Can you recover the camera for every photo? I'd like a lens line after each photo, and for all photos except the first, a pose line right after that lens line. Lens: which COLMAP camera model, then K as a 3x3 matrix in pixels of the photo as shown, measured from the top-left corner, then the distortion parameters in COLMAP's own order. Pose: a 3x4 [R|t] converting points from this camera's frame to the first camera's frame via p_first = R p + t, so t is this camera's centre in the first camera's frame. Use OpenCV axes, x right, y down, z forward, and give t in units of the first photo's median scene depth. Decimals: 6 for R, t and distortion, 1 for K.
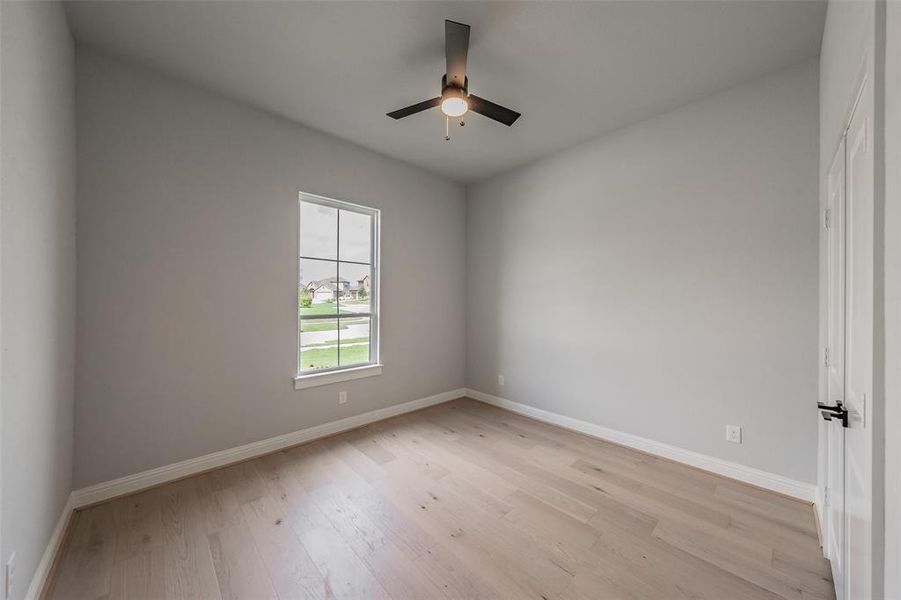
lens RADIAL K [[314.3, 0, 447.0], [0, 314.3, 299.7], [0, 0, 1]] dist [-0.000964, -0.000143]
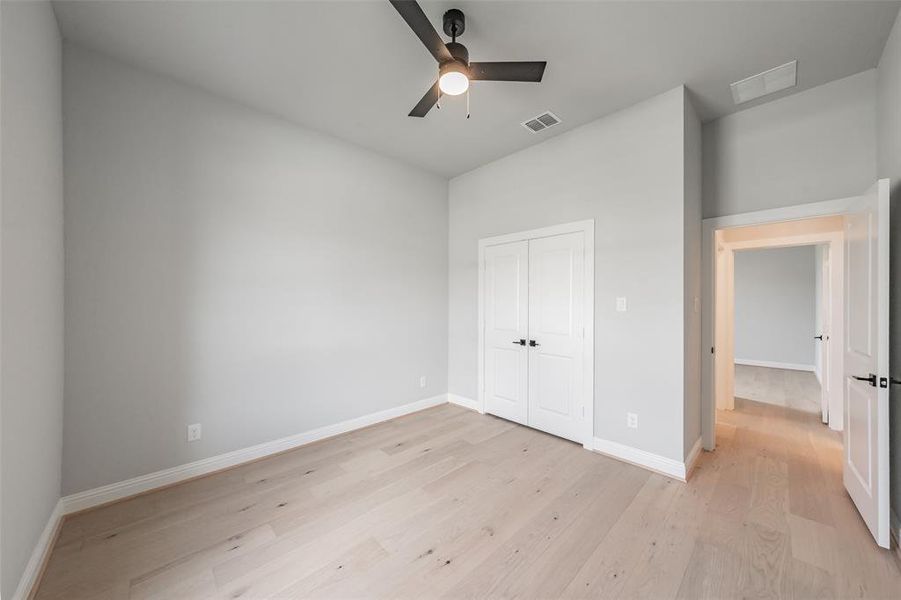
lens RADIAL K [[330.3, 0, 448.8], [0, 330.3, 301.3], [0, 0, 1]] dist [-0.002165, -0.000516]
pose [[-0.036626, 0.002449, 0.999326, -0.721671], [-0.008781, 0.999958, -0.002772, 0.007619], [-0.999290, -0.008877, -0.036603, 0.826711]]
